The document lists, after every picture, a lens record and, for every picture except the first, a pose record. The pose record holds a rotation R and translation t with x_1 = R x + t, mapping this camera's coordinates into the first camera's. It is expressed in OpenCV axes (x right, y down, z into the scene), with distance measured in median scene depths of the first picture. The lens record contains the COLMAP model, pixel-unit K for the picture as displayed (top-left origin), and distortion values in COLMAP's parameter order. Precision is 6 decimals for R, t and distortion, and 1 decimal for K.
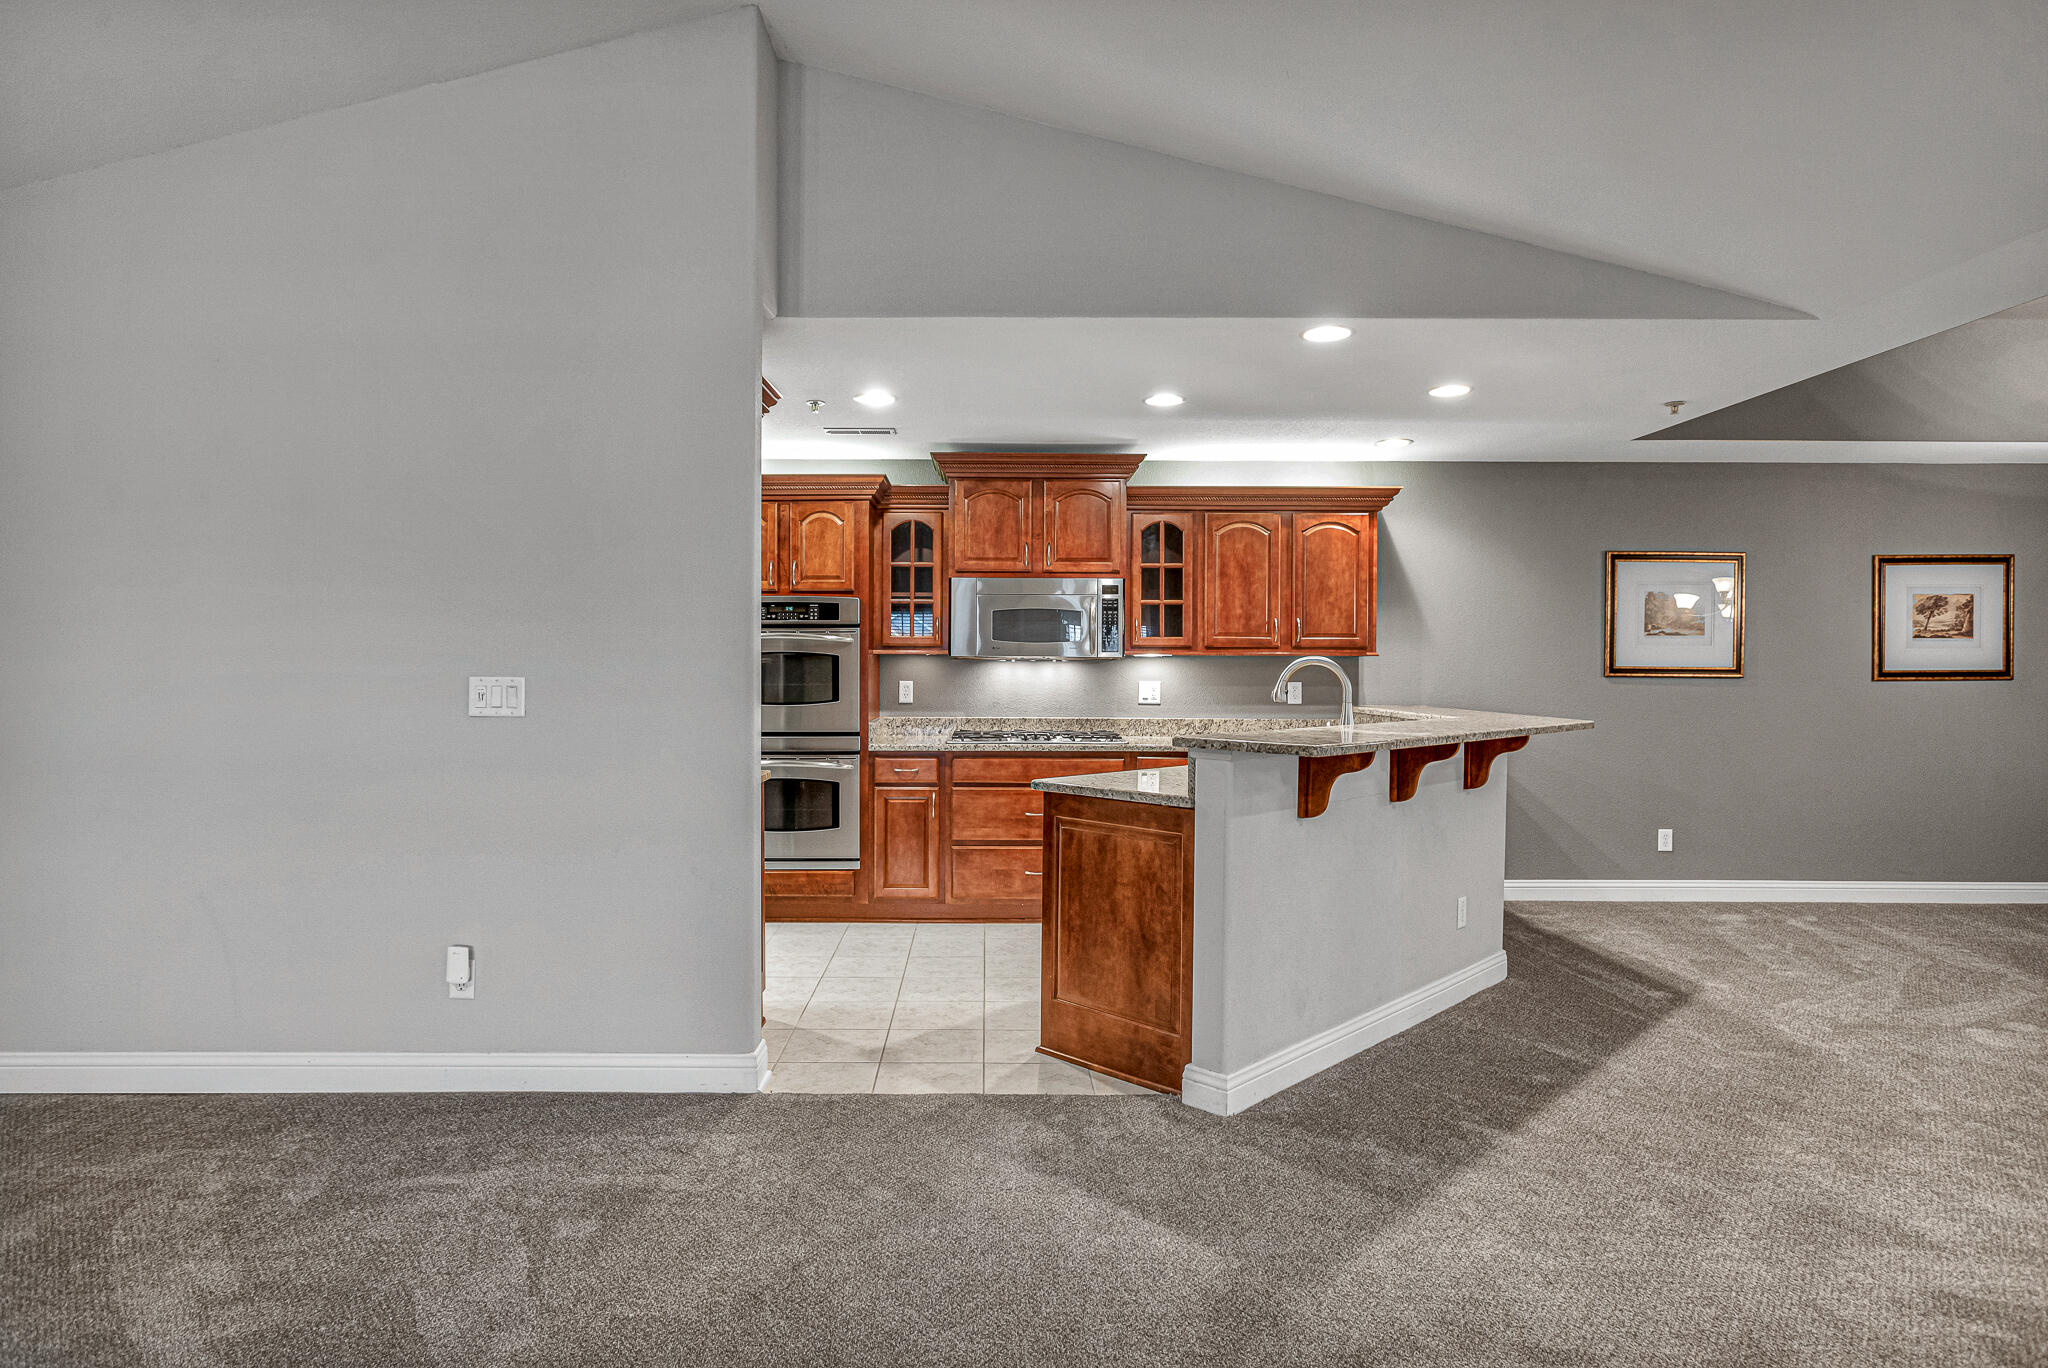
lens RADIAL K [[1158.4, 0, 1007.3], [0, 1158.4, 678.5], [0, 0, 1]] dist [-0.008861, 0.002108]
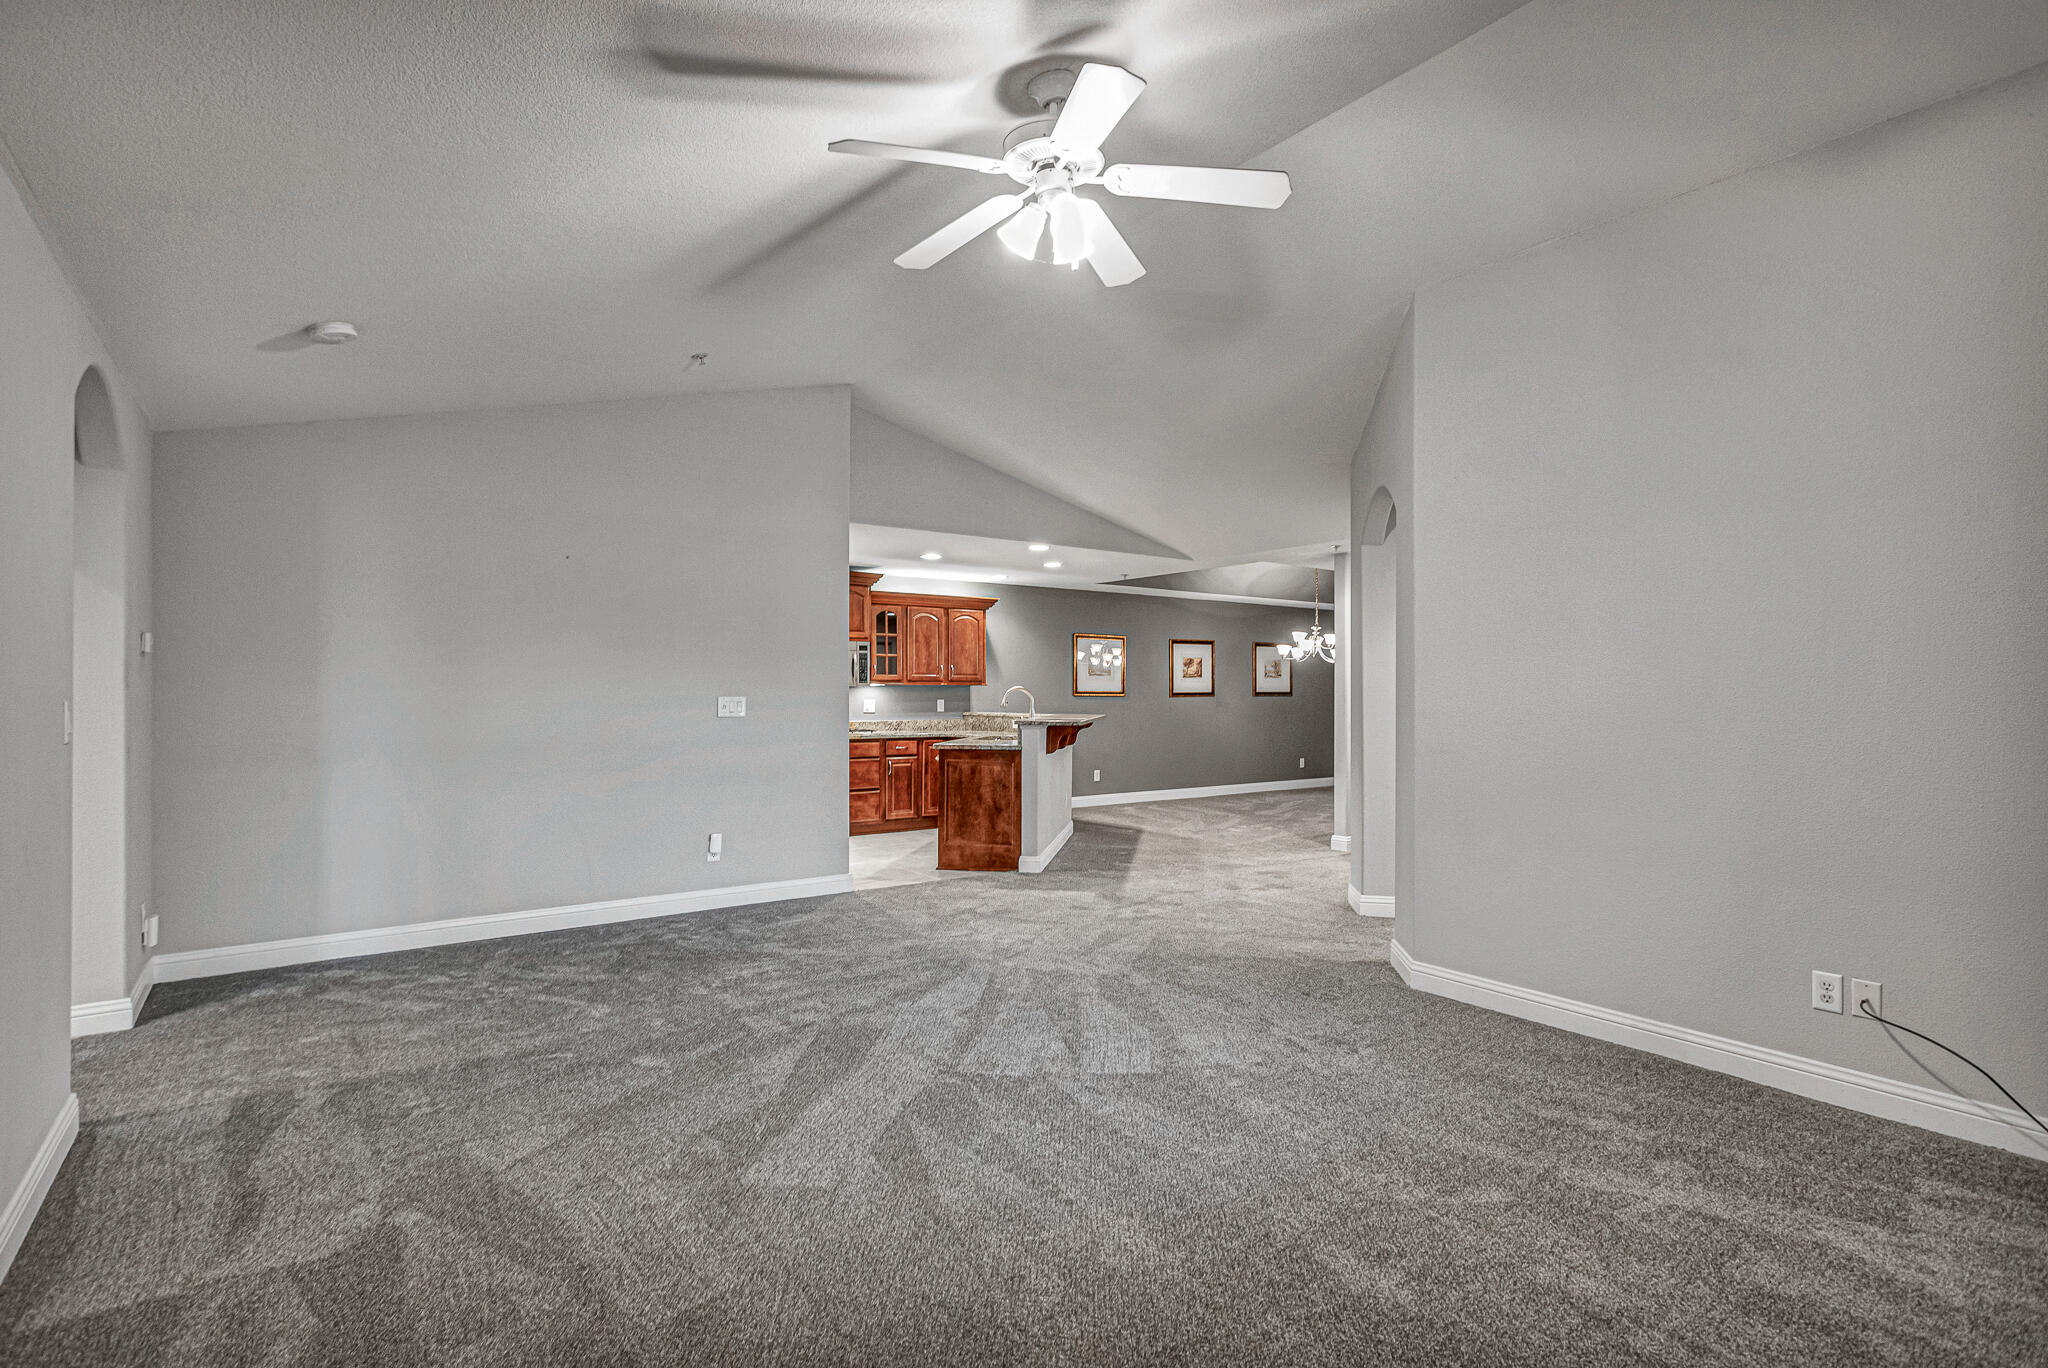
lens RADIAL K [[1025.9, 0, 1036.0], [0, 1025.9, 687.8], [0, 0, 1]] dist [-0.018152, 0.002371]
pose [[0.811315, 0.002315, 0.584605, -0.613683], [0.003842, 0.999949, -0.009292, 0.000419], [-0.584596, 0.009784, 0.811265, -0.435097]]
